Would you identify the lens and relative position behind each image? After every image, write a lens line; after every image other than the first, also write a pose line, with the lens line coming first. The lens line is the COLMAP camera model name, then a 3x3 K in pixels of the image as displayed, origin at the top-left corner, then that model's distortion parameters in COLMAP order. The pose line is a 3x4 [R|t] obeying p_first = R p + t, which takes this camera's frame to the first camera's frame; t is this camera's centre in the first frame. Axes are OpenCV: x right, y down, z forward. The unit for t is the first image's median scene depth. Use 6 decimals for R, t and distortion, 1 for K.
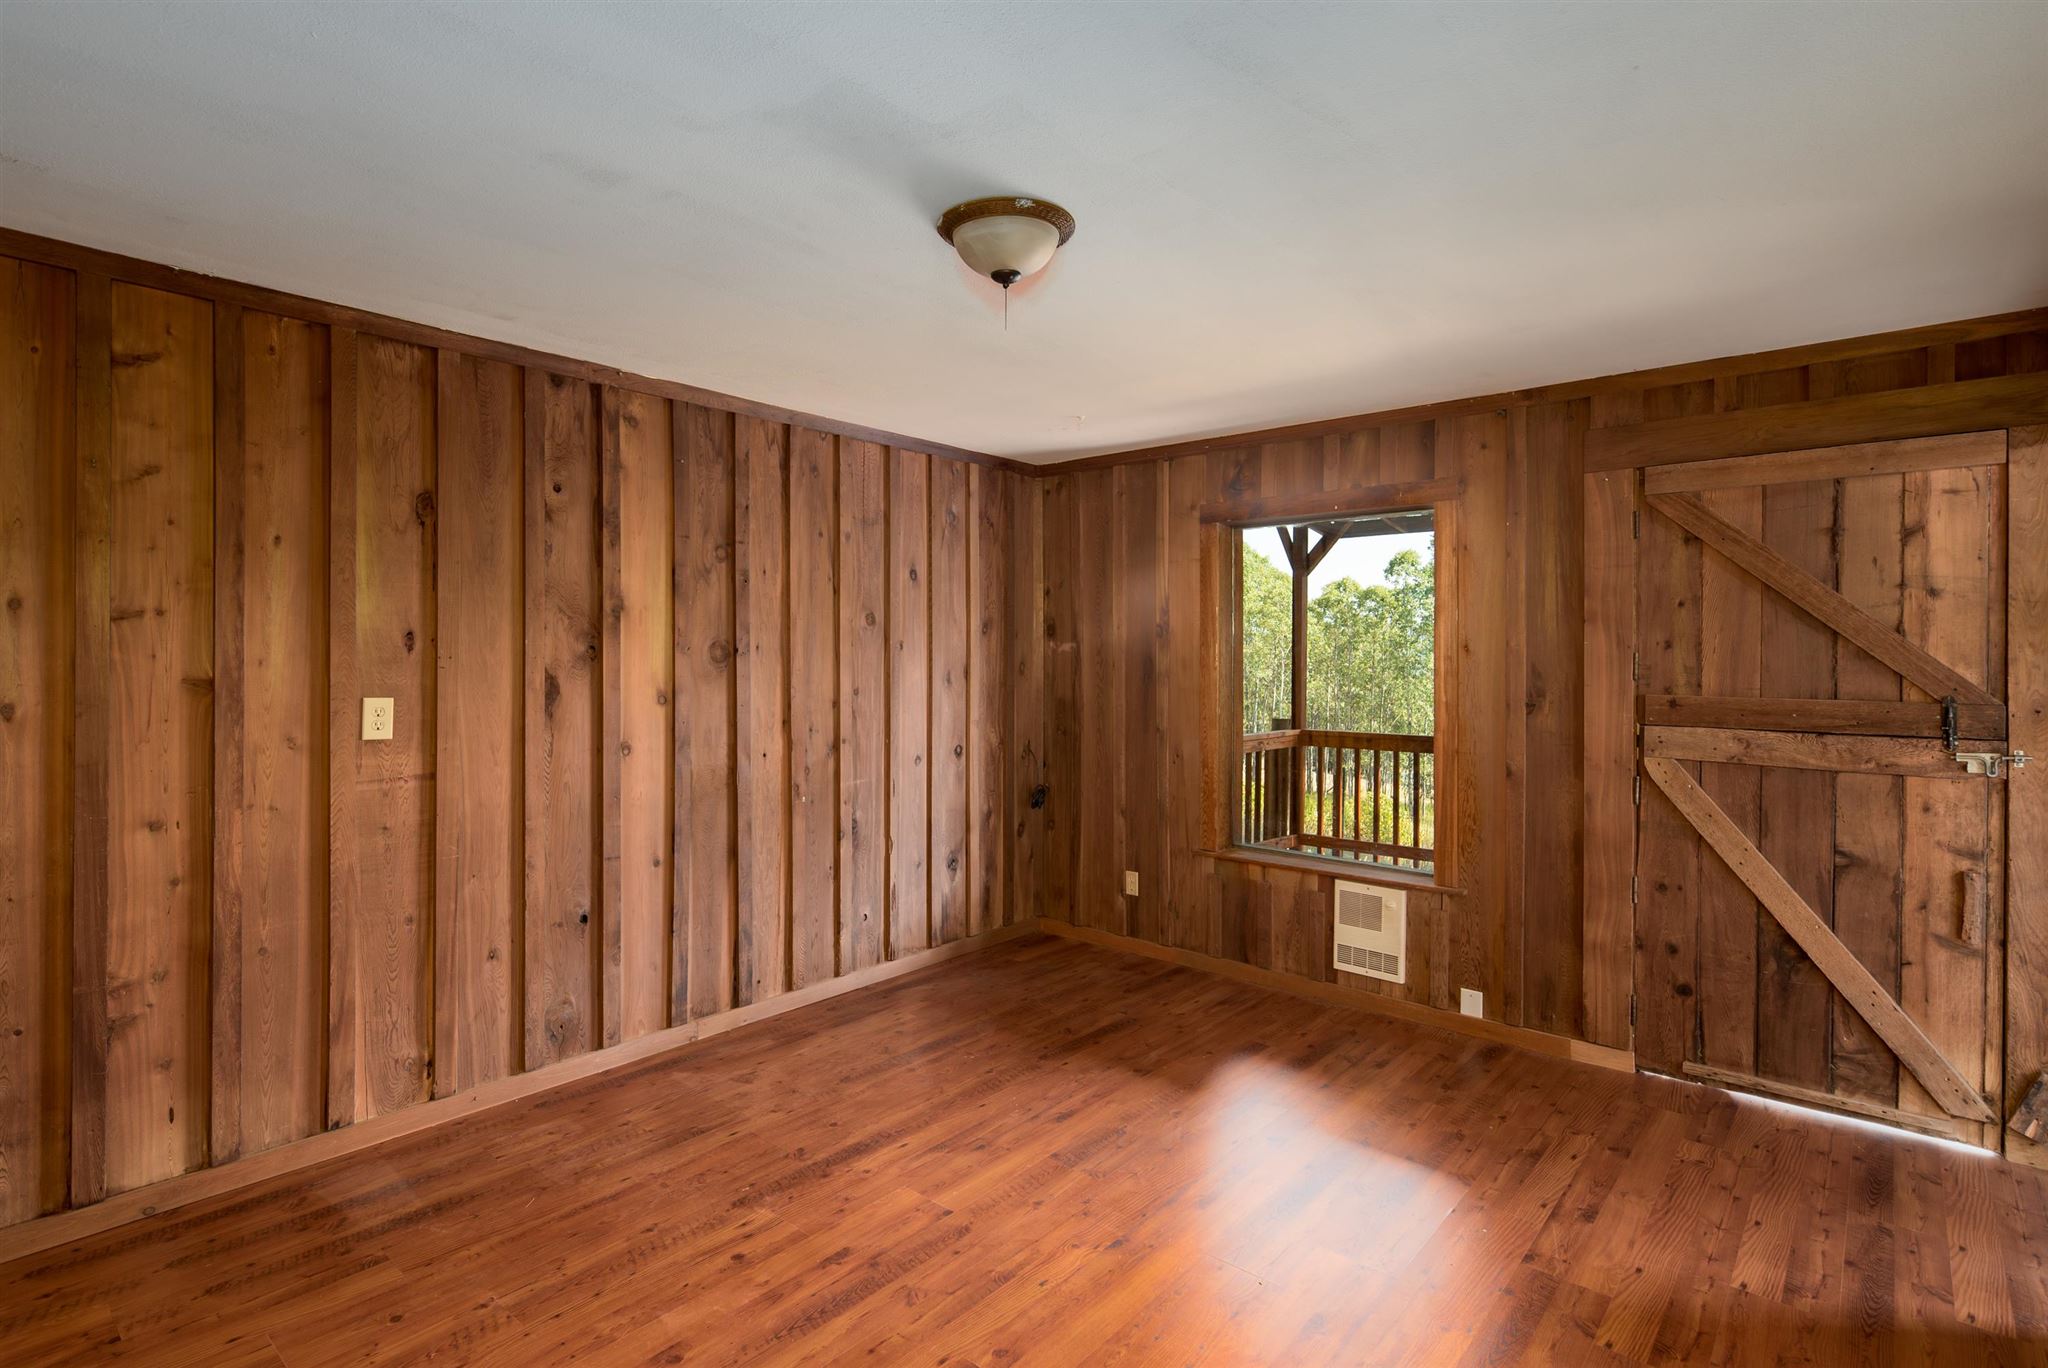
lens RADIAL K [[995.7, 0, 1021.4], [0, 995.7, 671.5], [0, 0, 1]] dist [0.005256, -0.000004]
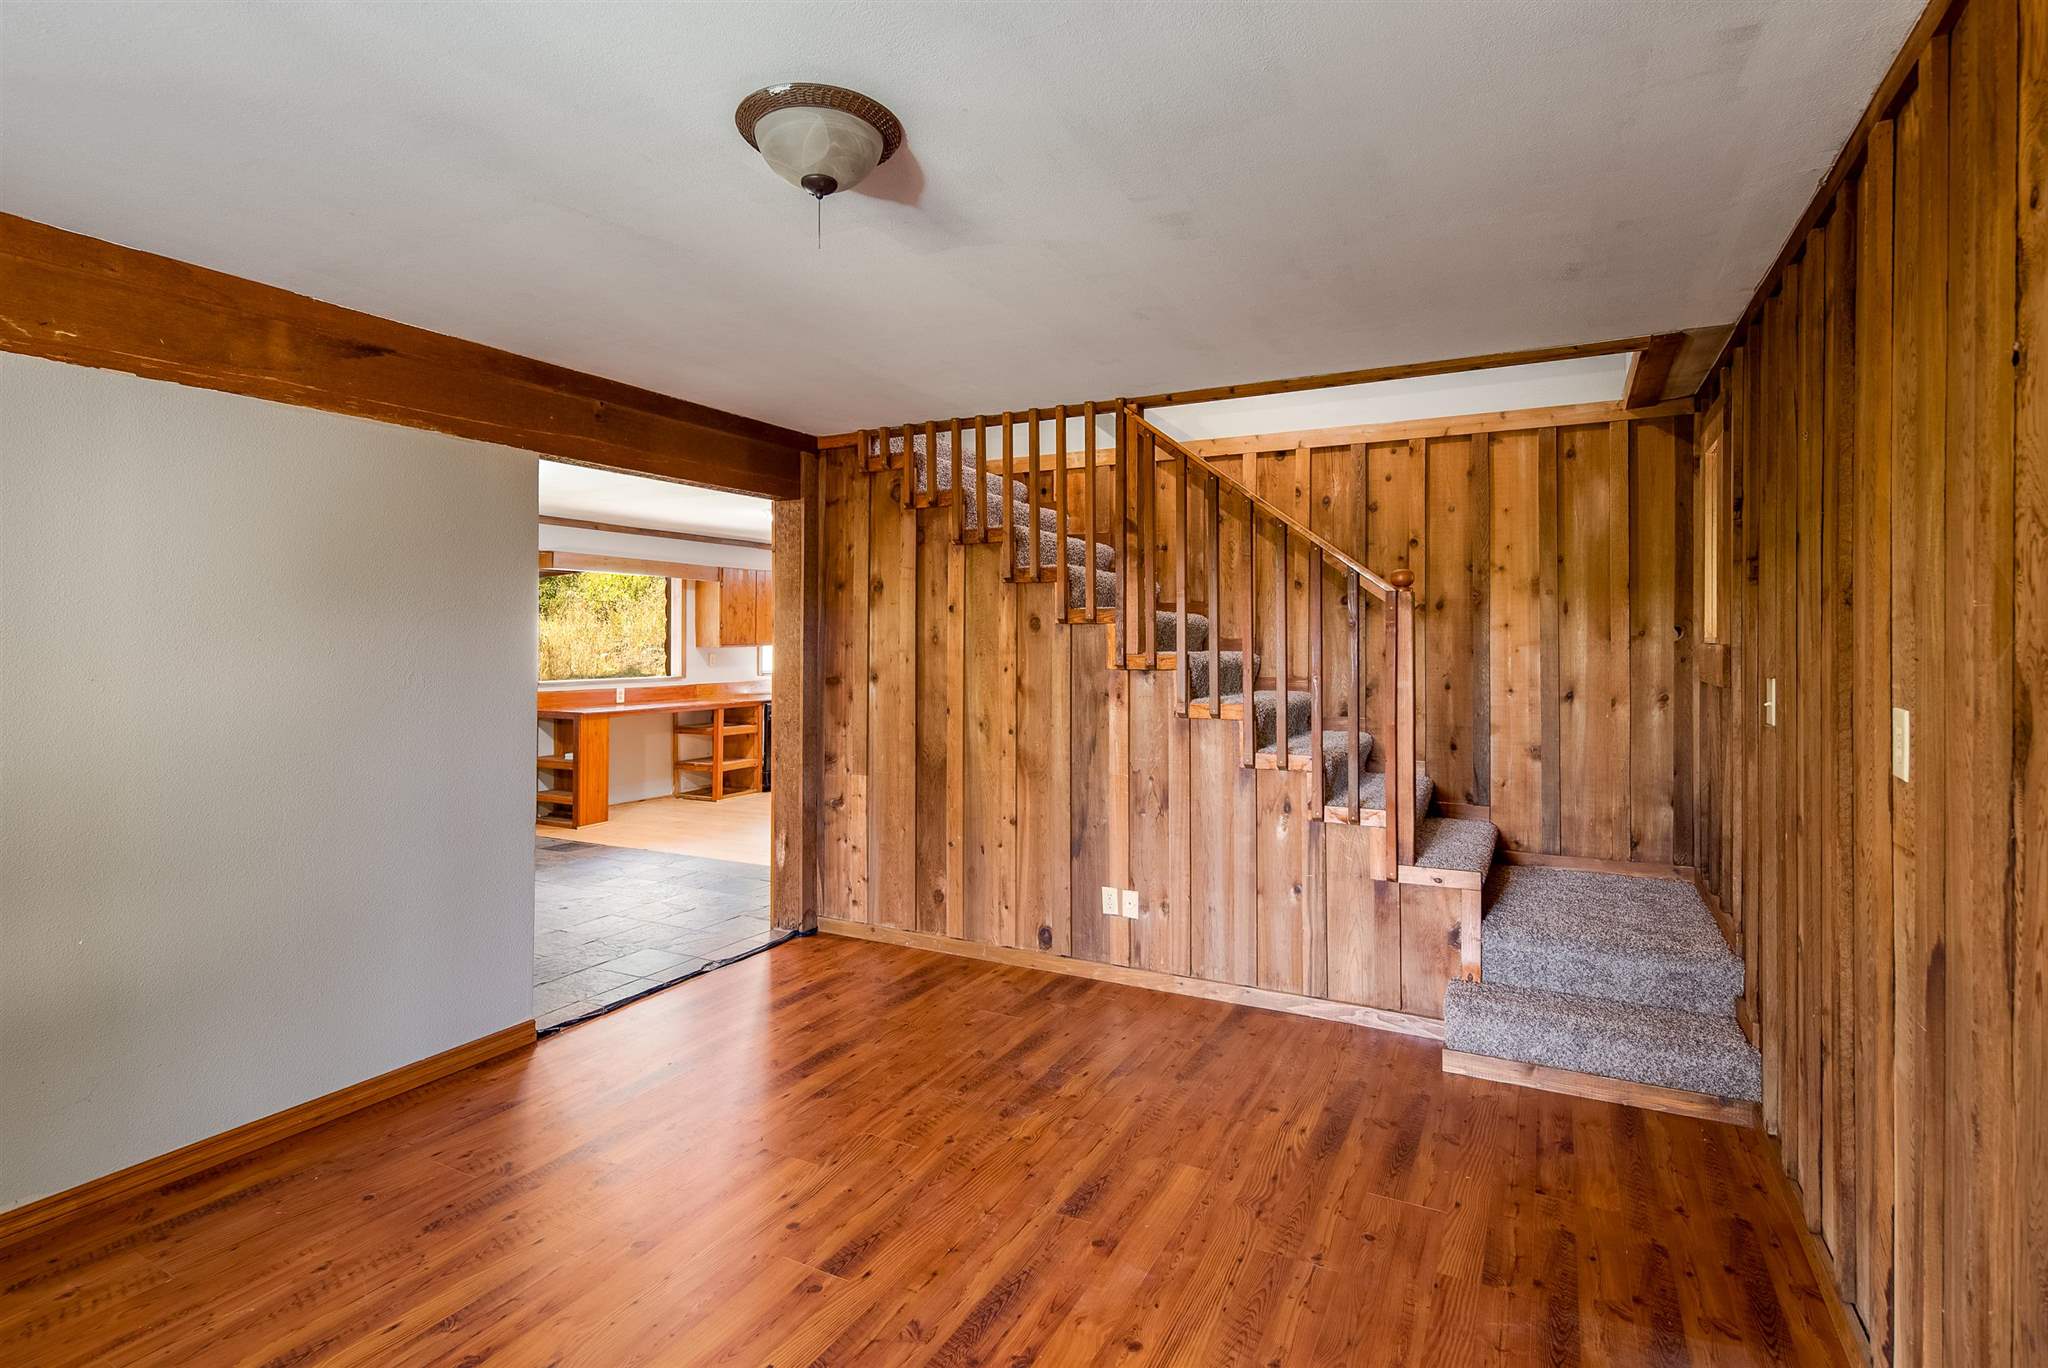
lens RADIAL K [[995.7, 0, 1023.1], [0, 995.7, 645.6], [0, 0, 1]] dist [0.005256, -0.000004]
pose [[-0.975760, -0.003338, -0.218816, -0.002590], [-0.005828, 0.999925, 0.010736, -0.021858], [0.218764, 0.011751, -0.975707, 1.918187]]
